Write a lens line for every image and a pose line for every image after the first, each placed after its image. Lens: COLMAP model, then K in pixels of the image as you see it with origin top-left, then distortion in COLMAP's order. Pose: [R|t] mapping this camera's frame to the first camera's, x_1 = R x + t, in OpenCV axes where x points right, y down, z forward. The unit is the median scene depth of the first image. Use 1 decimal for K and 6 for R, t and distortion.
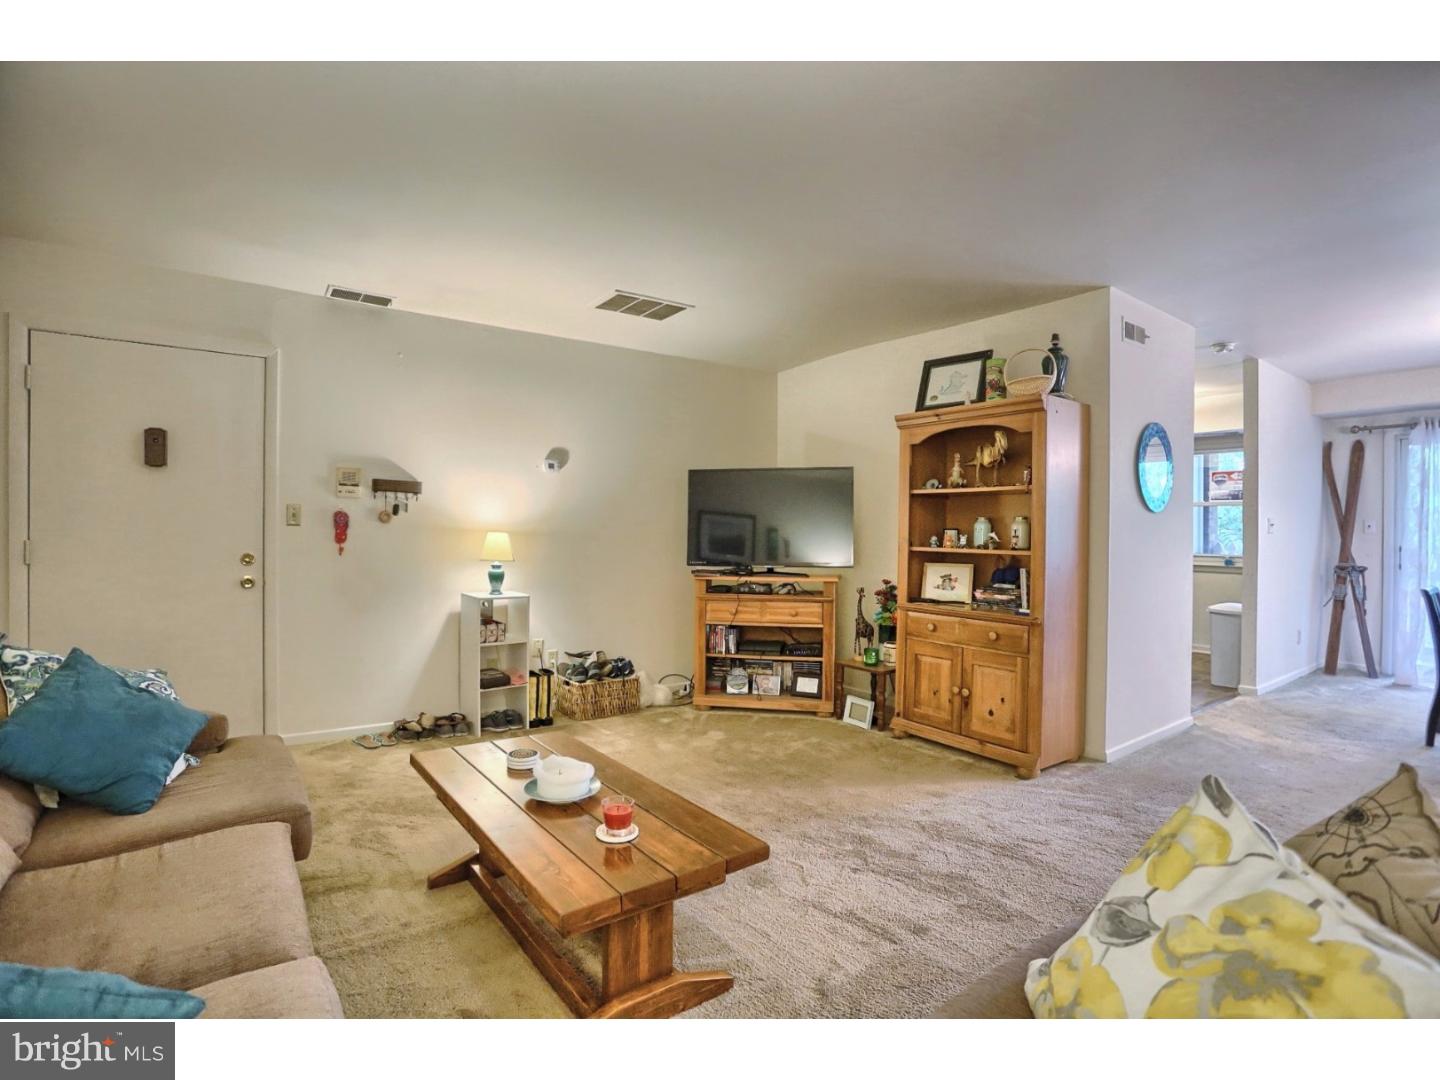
lens RADIAL K [[699.5, 0, 723.3], [0, 699.5, 537.9], [0, 0, 1]] dist [-0.068653, 0.025760]
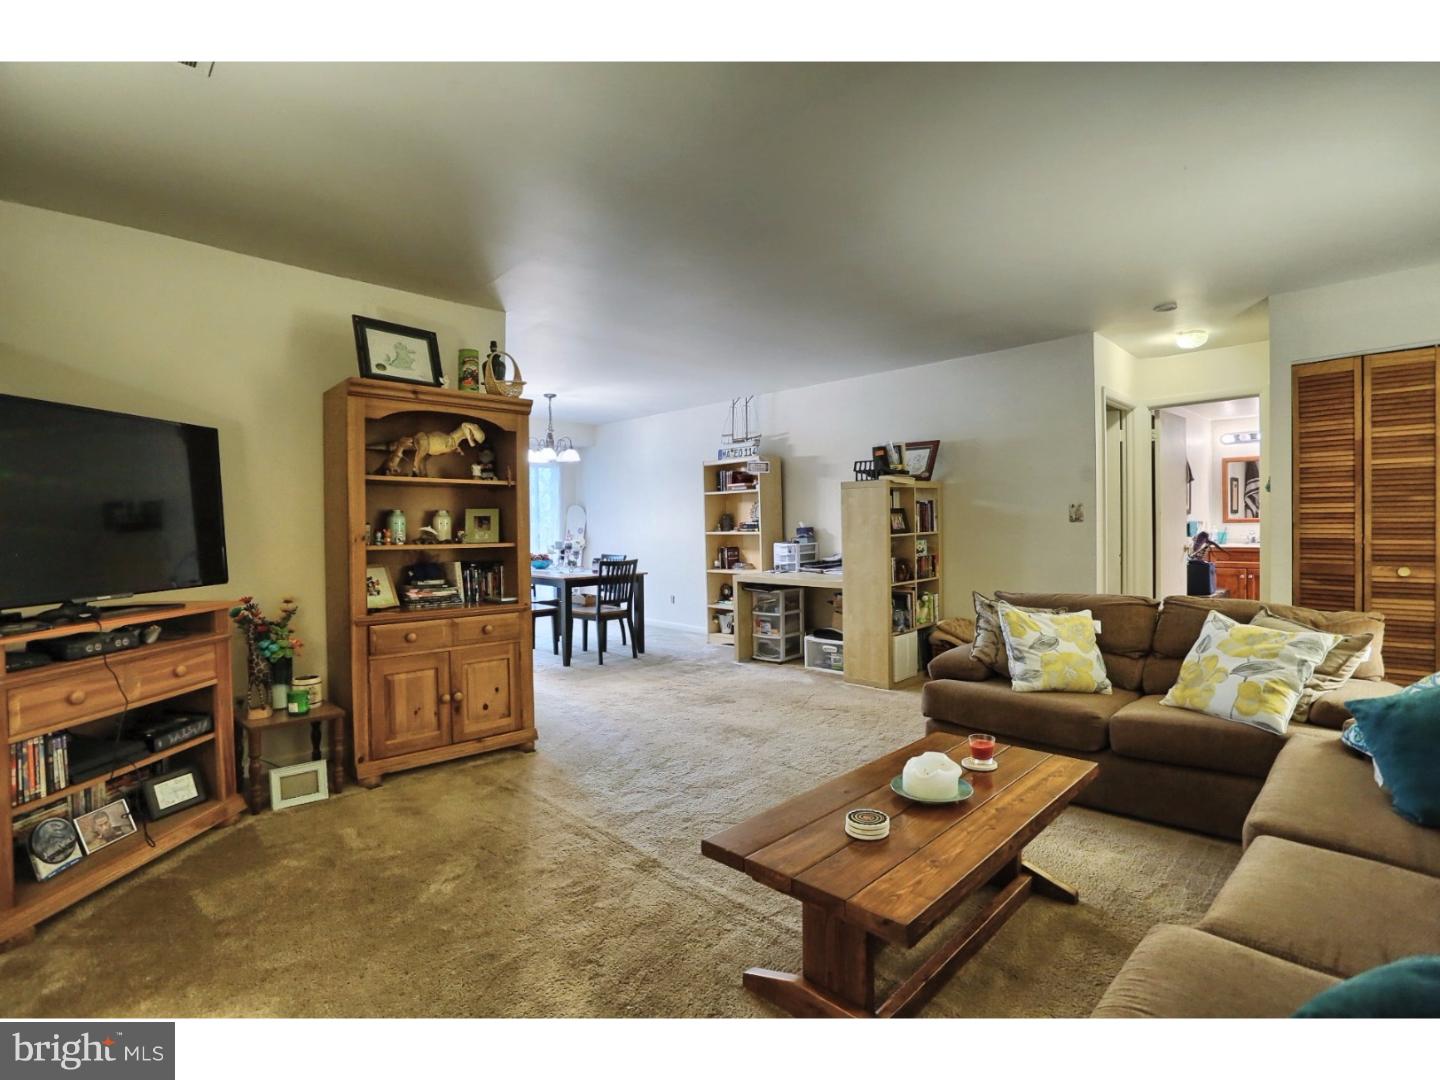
lens RADIAL K [[699.5, 0, 710.6], [0, 699.5, 535.9], [0, 0, 1]] dist [-0.068653, 0.025760]
pose [[-0.135031, -0.021514, 0.990608, -0.563504], [0.018363, 0.999538, 0.024212, -0.010081], [-0.990671, 0.021460, -0.134573, 0.708790]]
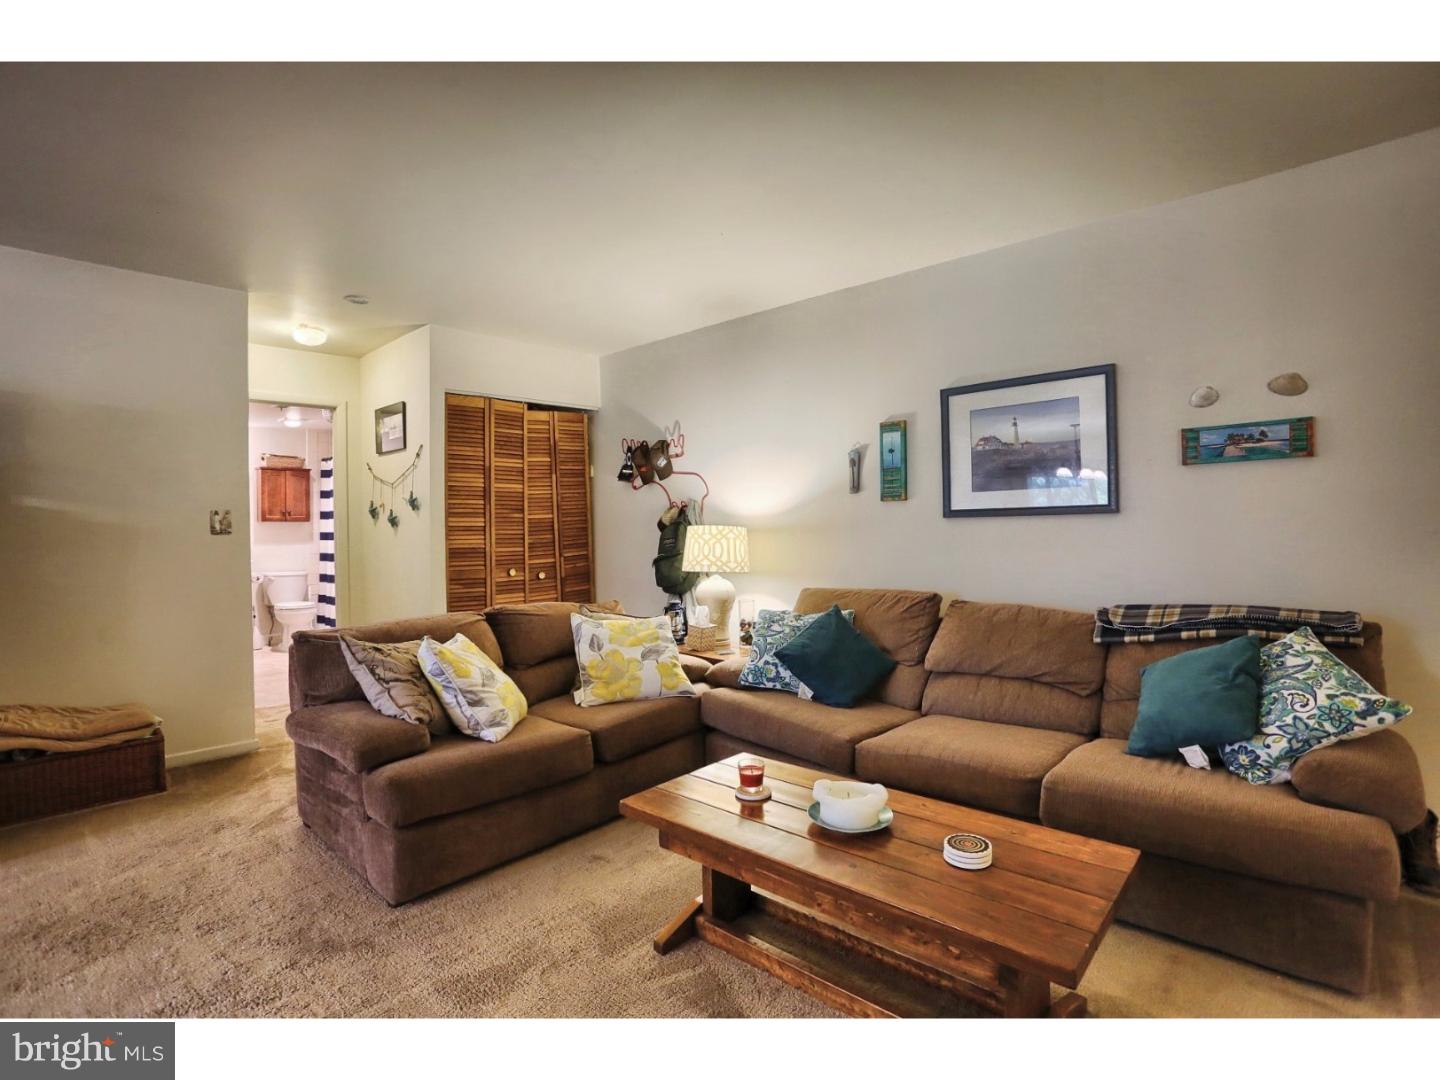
lens RADIAL K [[699.5, 0, 724.6], [0, 699.5, 533.1], [0, 0, 1]] dist [-0.068653, 0.025760]
pose [[-0.980493, 0.002946, -0.196532, 0.051307], [0.000037, 0.999890, 0.014803, -0.008824], [0.196554, 0.014507, -0.980386, 0.913251]]
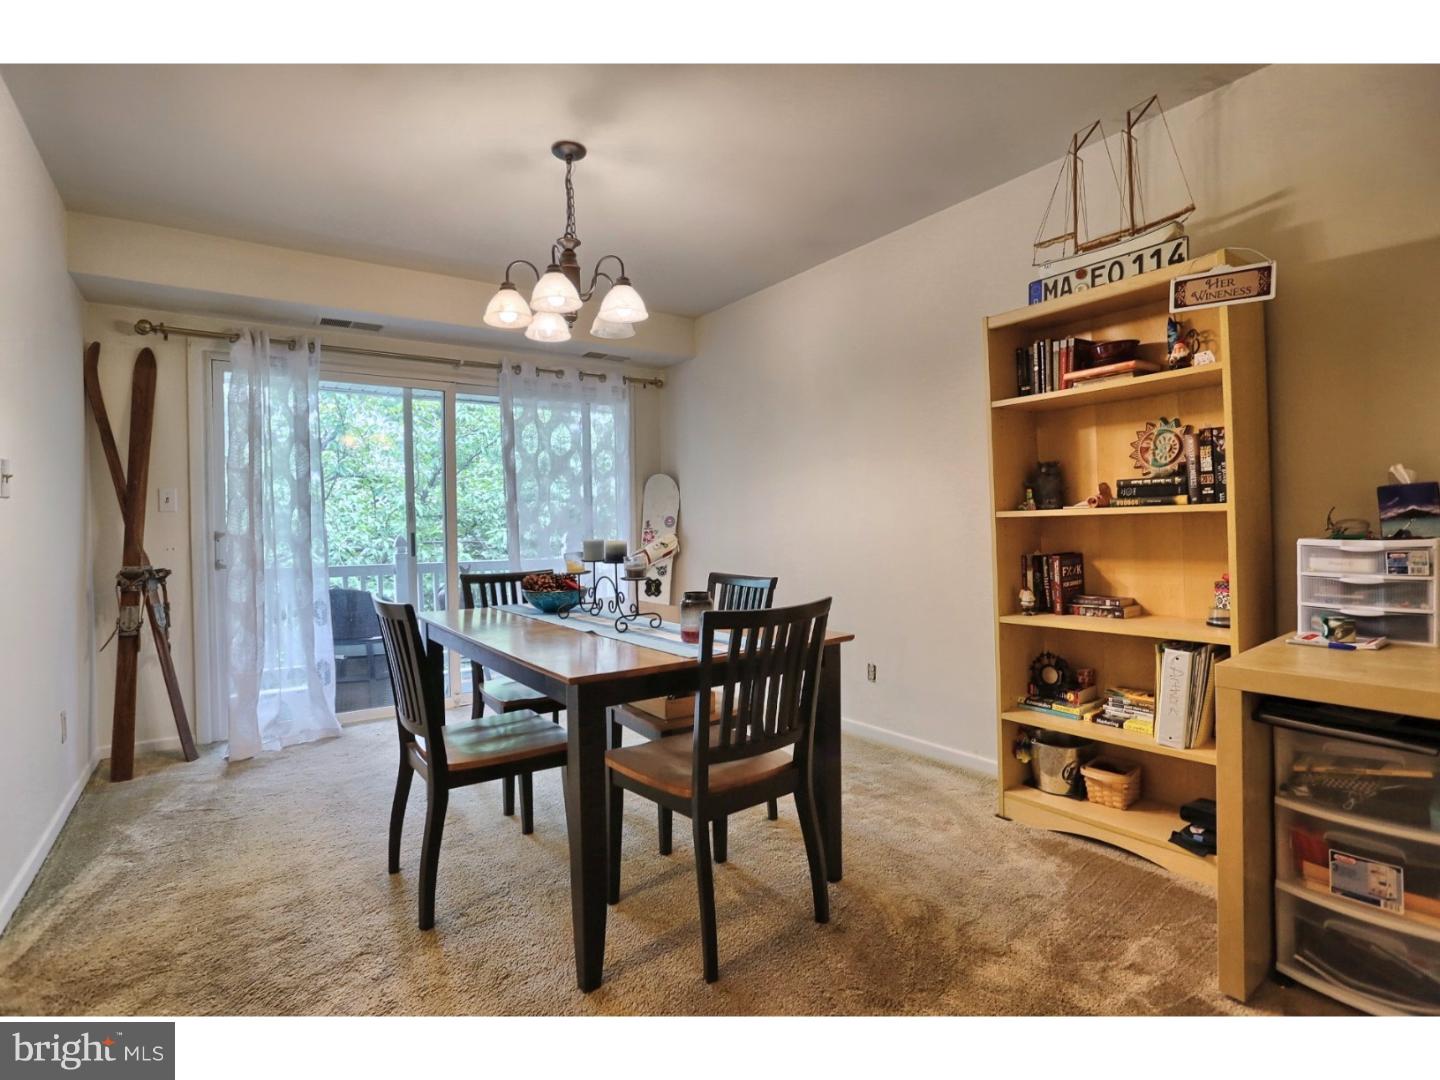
lens RADIAL K [[699.5, 0, 719.9], [0, 699.5, 530.2], [0, 0, 1]] dist [-0.068653, 0.025760]
pose [[0.005195, -0.009854, 0.999938, 0.533730], [0.030854, 0.999477, 0.009689, 0.025365], [-0.999510, 0.030801, 0.005496, 0.729638]]
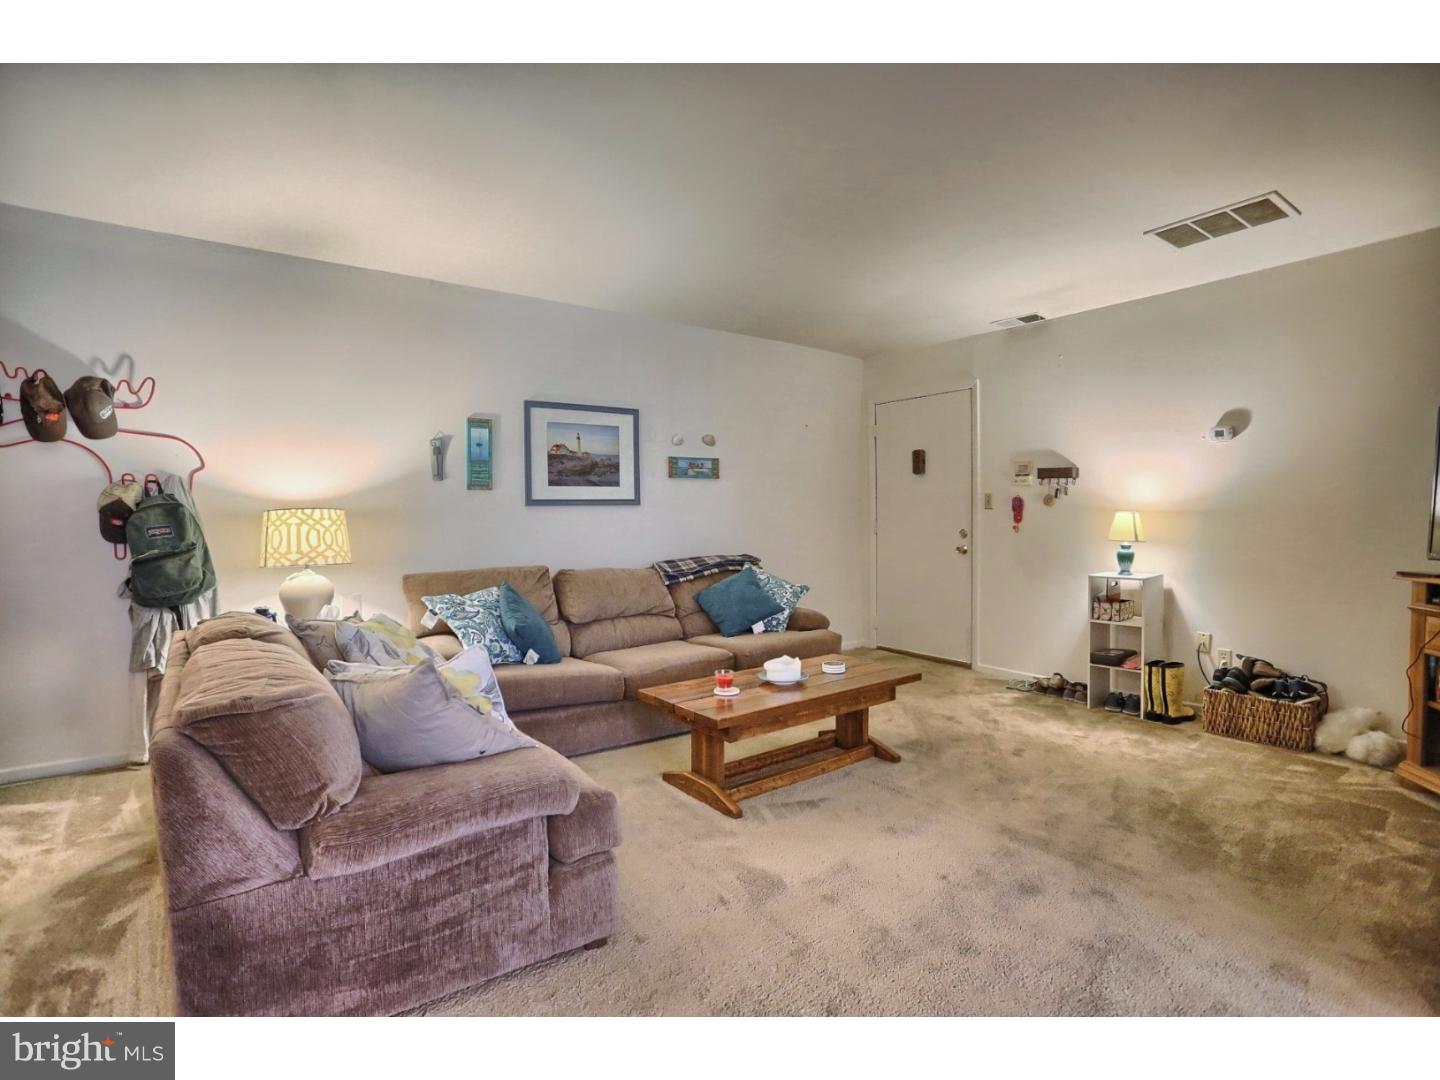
lens RADIAL K [[699.5, 0, 713.4], [0, 699.5, 543.3], [0, 0, 1]] dist [-0.068653, 0.025760]
pose [[-0.000398, 0.028054, -0.999606, 0.652237], [-0.002239, 0.999604, 0.028055, 0.010873], [0.999997, 0.002250, -0.000335, 0.418885]]
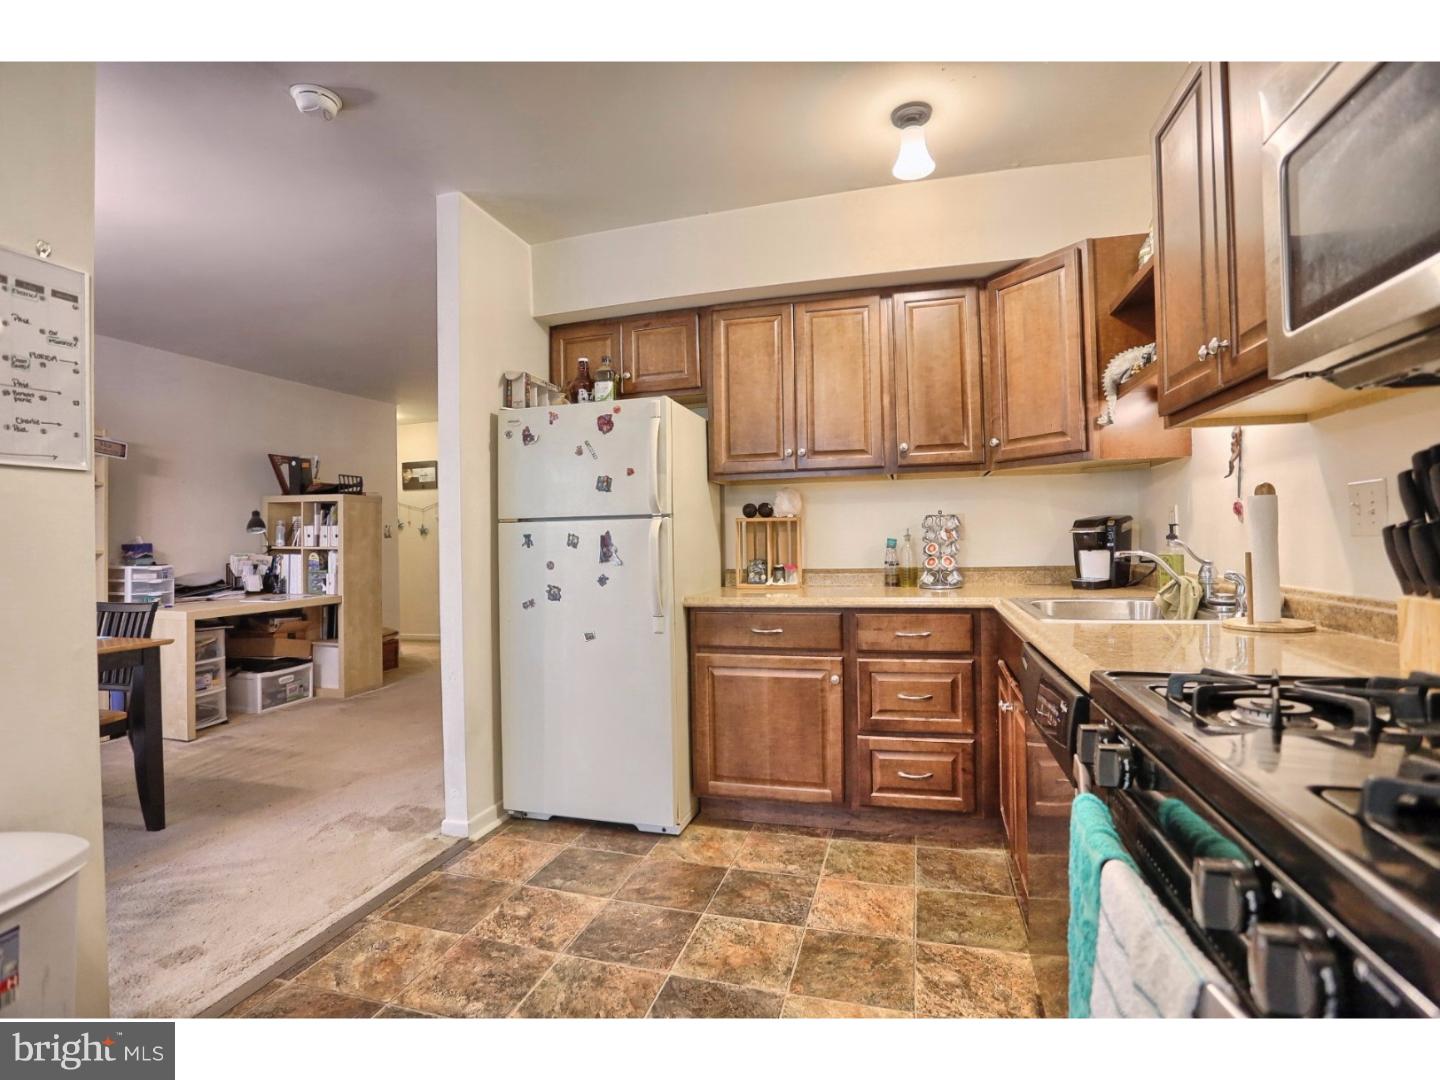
lens RADIAL K [[699.5, 0, 716.6], [0, 699.5, 534.2], [0, 0, 1]] dist [-0.068653, 0.025760]
pose [[-0.787958, 0.002794, -0.615722, 0.905385], [0.006823, 0.999968, -0.004193, 0.009105], [0.615691, -0.007505, -0.787952, 1.688910]]
